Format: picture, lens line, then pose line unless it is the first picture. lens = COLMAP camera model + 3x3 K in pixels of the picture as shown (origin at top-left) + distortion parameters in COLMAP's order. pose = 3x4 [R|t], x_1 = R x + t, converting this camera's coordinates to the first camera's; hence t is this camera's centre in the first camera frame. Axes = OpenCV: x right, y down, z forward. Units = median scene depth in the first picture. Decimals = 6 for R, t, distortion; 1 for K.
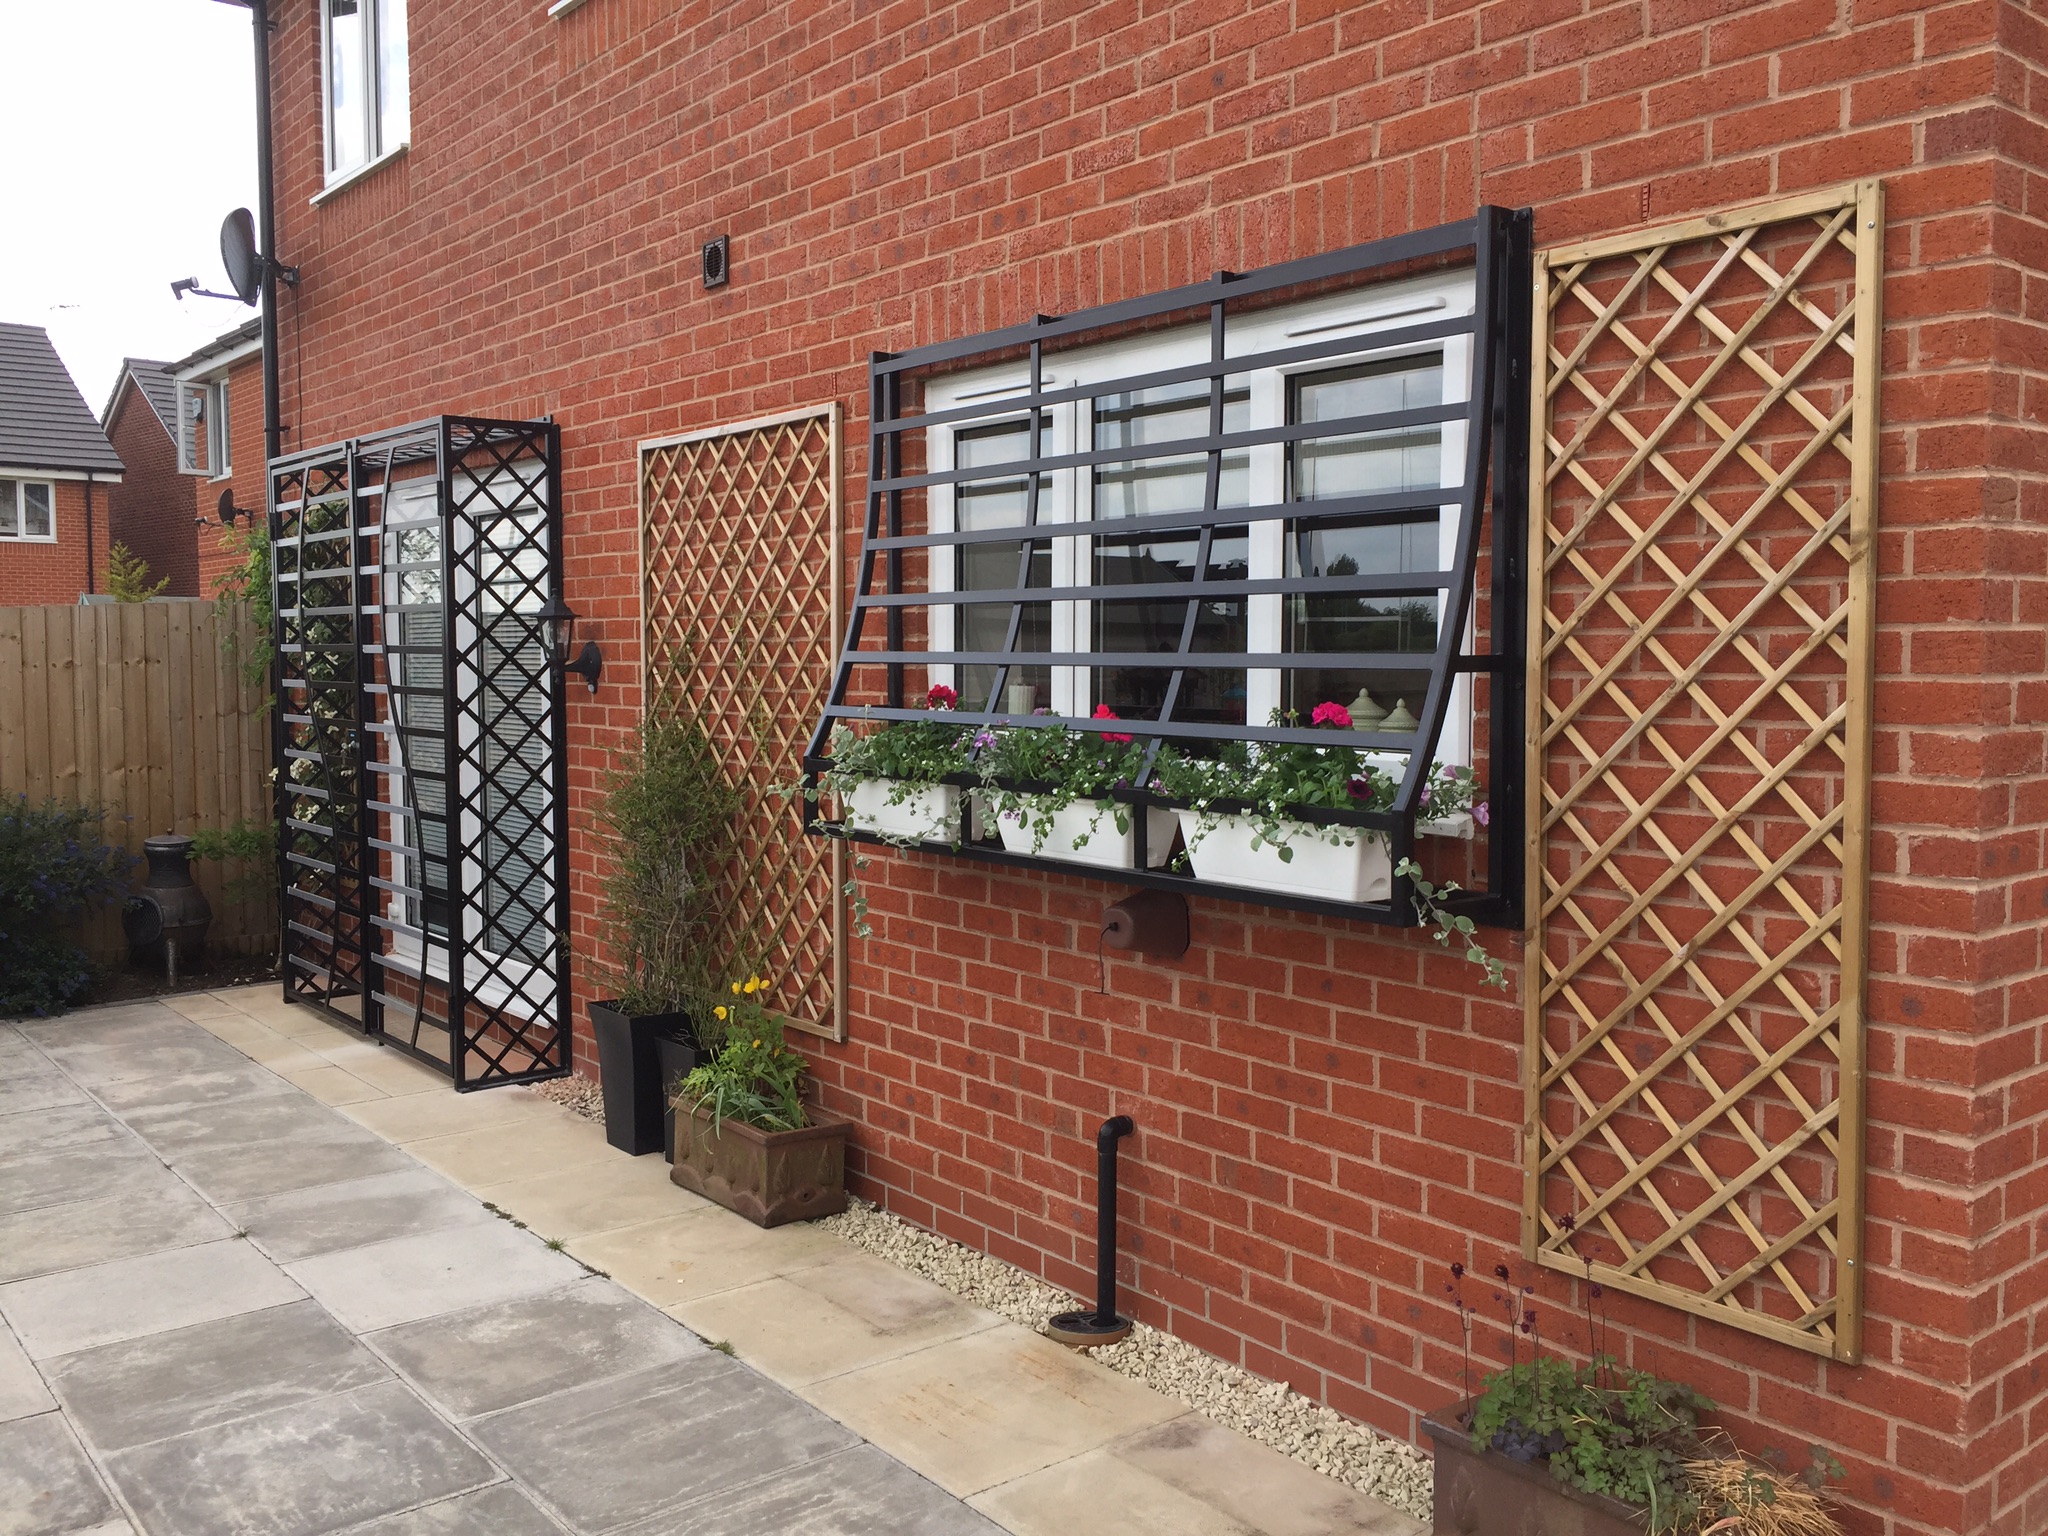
lens RADIAL K [[1742.2, 0, 1015.6], [0, 1742.2, 751.2], [0, 0, 1]] dist [0.018939, -0.004797]
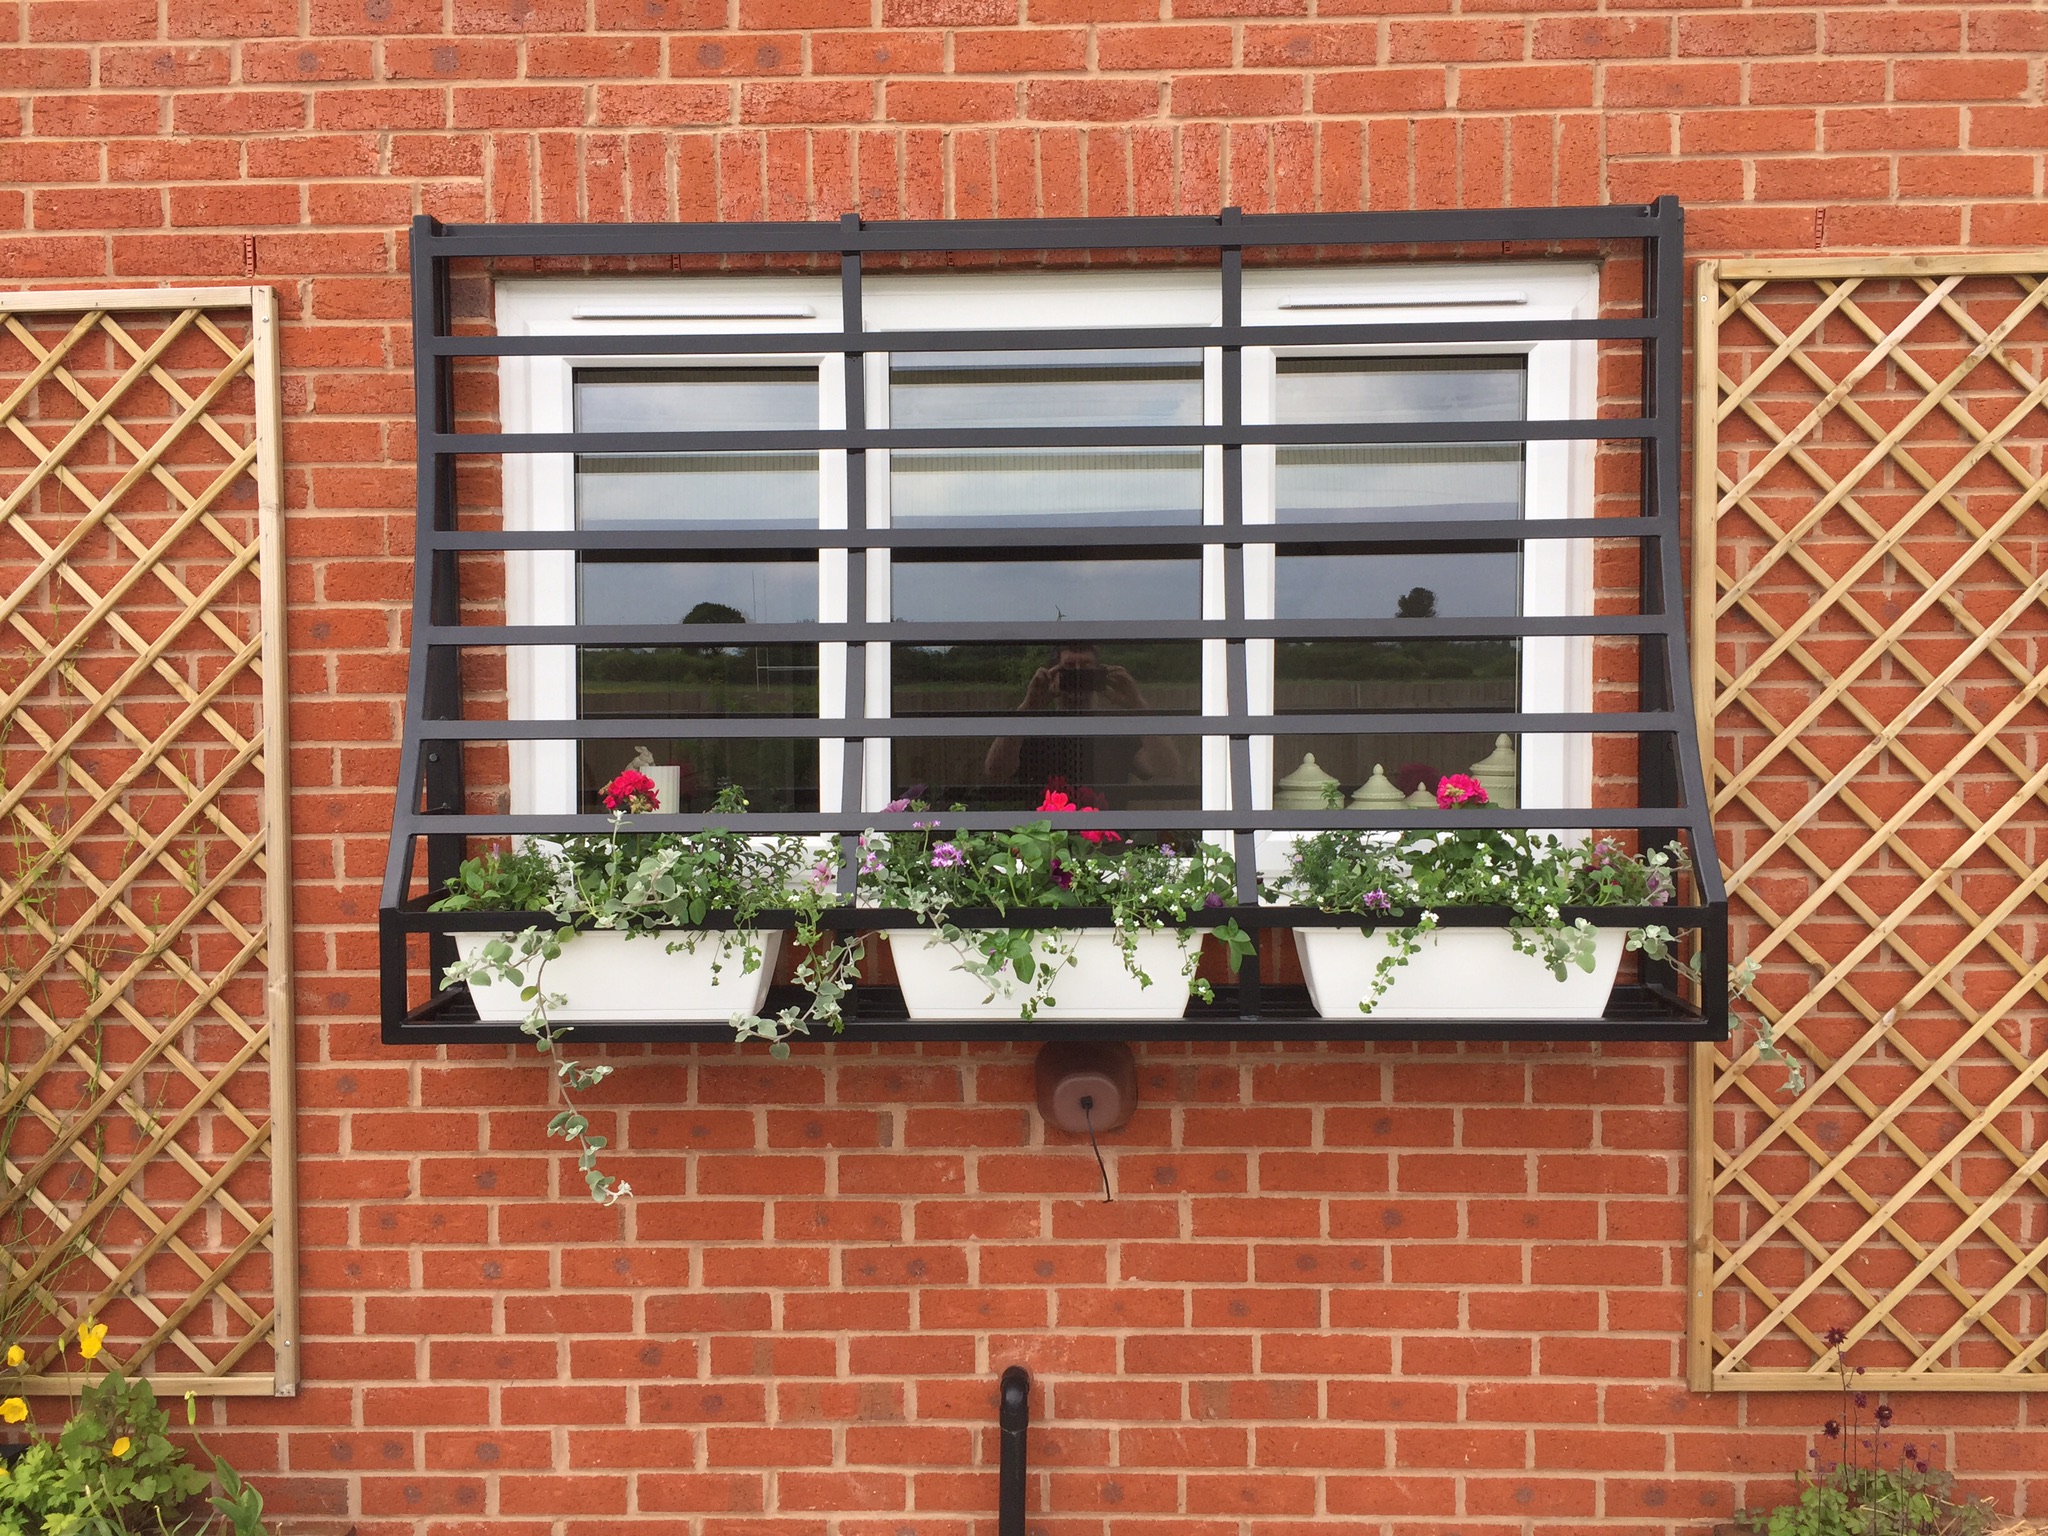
lens RADIAL K [[1686.4, 0, 1022.9], [0, 1686.4, 777.7], [0, 0, 1]] dist [0.041136, -0.040553]
pose [[0.643665, -0.034842, 0.764514, -0.560788], [0.053139, 0.998587, 0.000771, -0.037870], [-0.763460, 0.040130, 0.644607, 0.671567]]
